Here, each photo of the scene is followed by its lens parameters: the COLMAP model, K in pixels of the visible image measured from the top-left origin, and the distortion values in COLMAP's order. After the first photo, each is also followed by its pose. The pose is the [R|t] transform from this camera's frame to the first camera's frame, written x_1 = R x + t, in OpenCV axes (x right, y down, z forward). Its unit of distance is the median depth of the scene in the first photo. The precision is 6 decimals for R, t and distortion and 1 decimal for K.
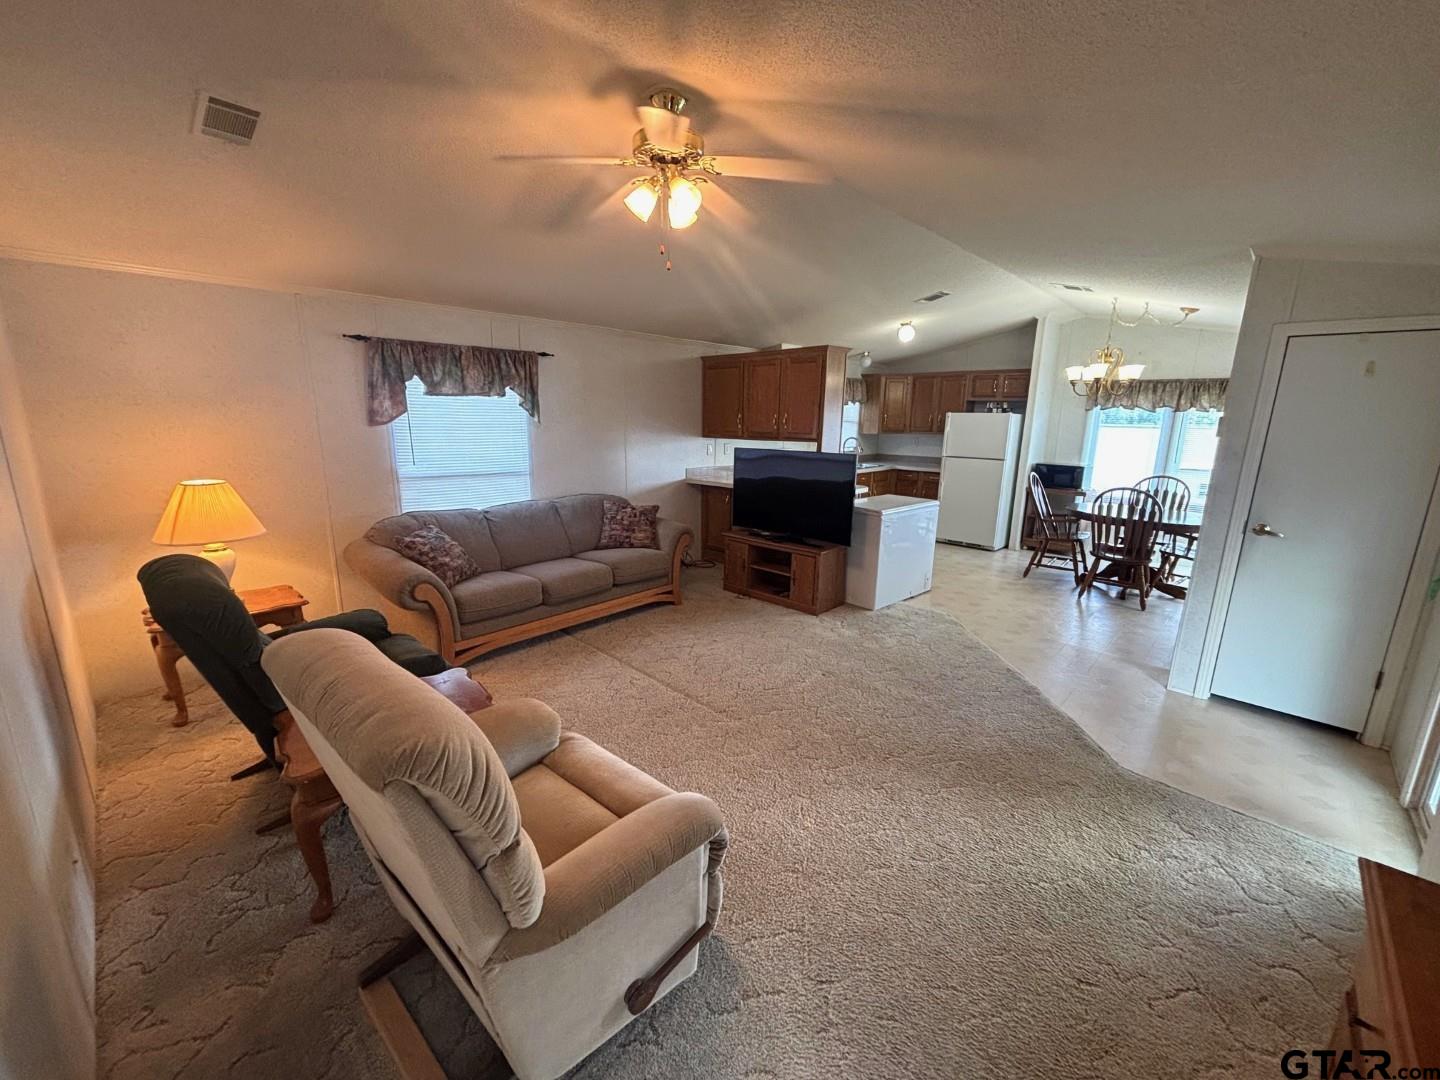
lens RADIAL K [[576.9, 0, 720.0], [0, 576.9, 540.0], [0, 0, 1]] dist [0.022169, -0.011969]
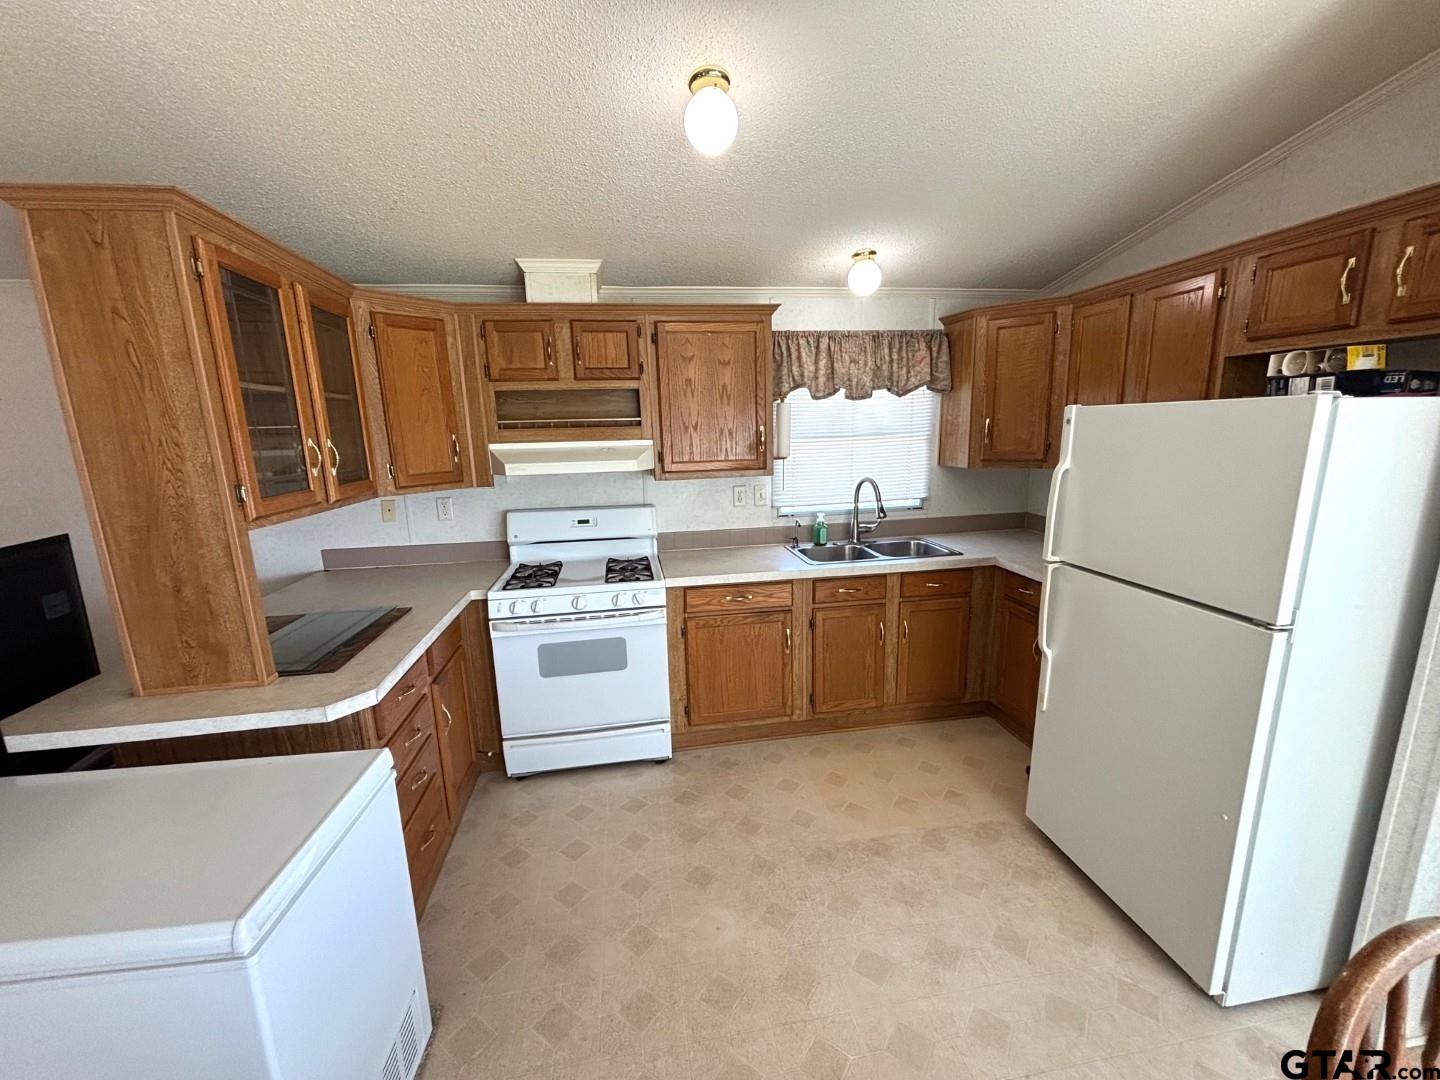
lens RADIAL K [[576.9, 0, 720.0], [0, 576.9, 540.0], [0, 0, 1]] dist [0.022169, -0.011969]
pose [[0.801206, 0.078867, -0.593168, 0.398019], [-0.087718, 0.996048, 0.013952, -0.135718], [0.591924, 0.040853, 0.804958, 0.634058]]
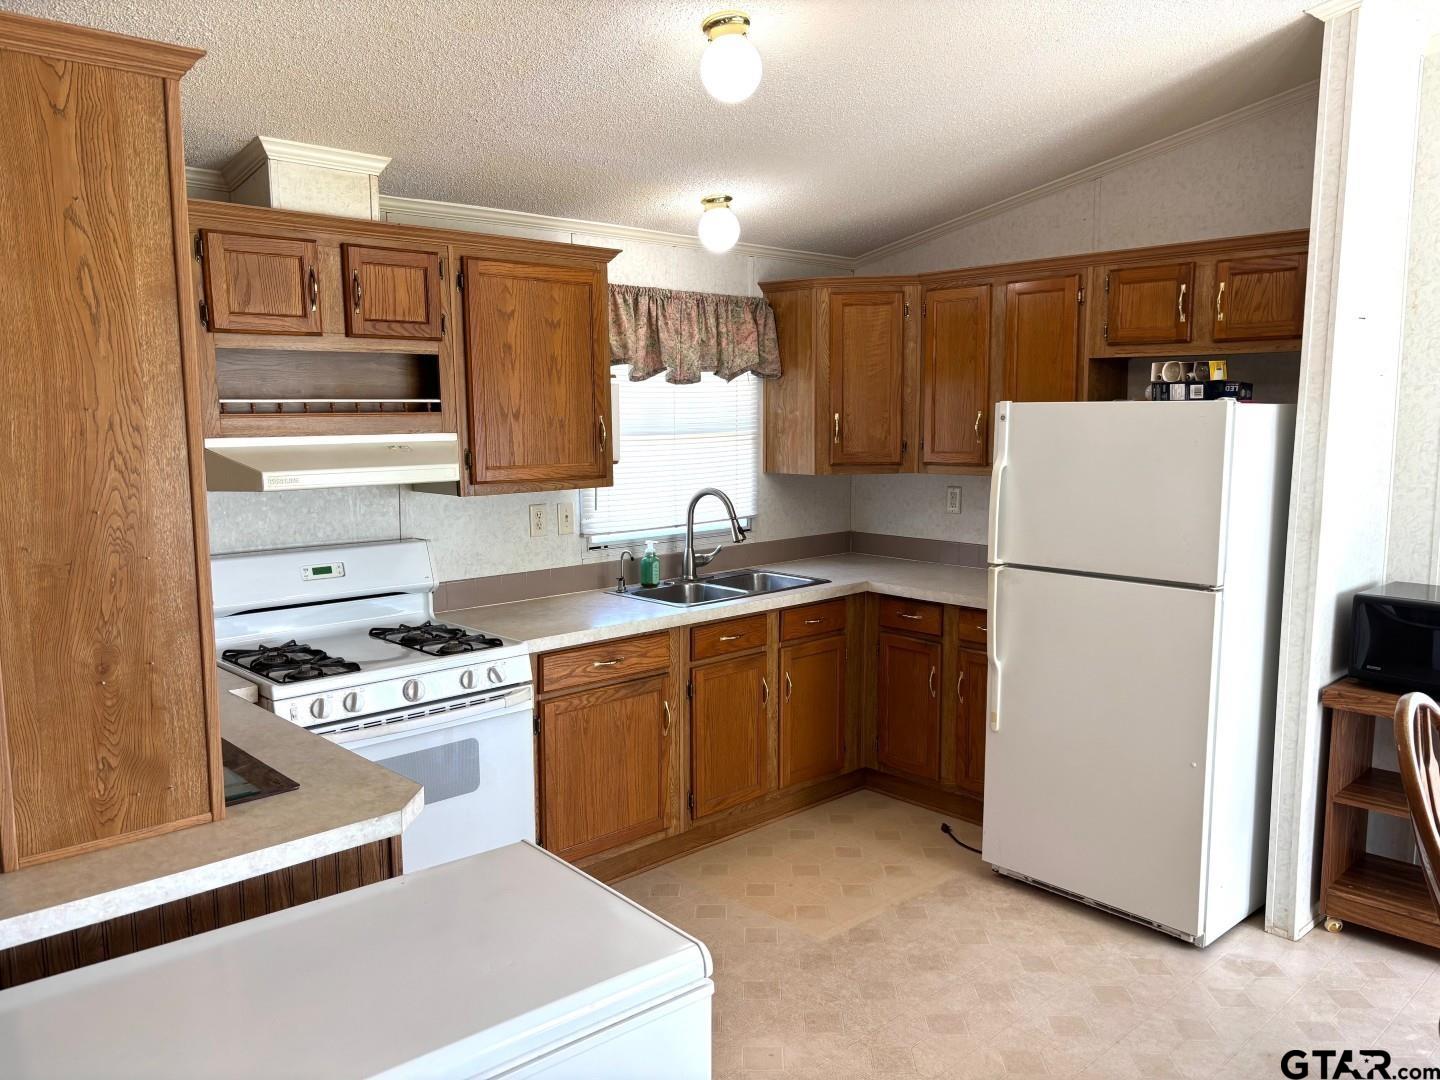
lens RADIAL K [[1076.7, 0, 720.0], [0, 1076.7, 540.0], [0, 0, 1]] dist [0.057133, -0.098822]
pose [[0.998480, -0.015656, -0.052844, 0.268992], [0.010645, 0.995533, -0.093817, -0.103684], [0.054077, 0.093112, 0.994186, 0.468243]]
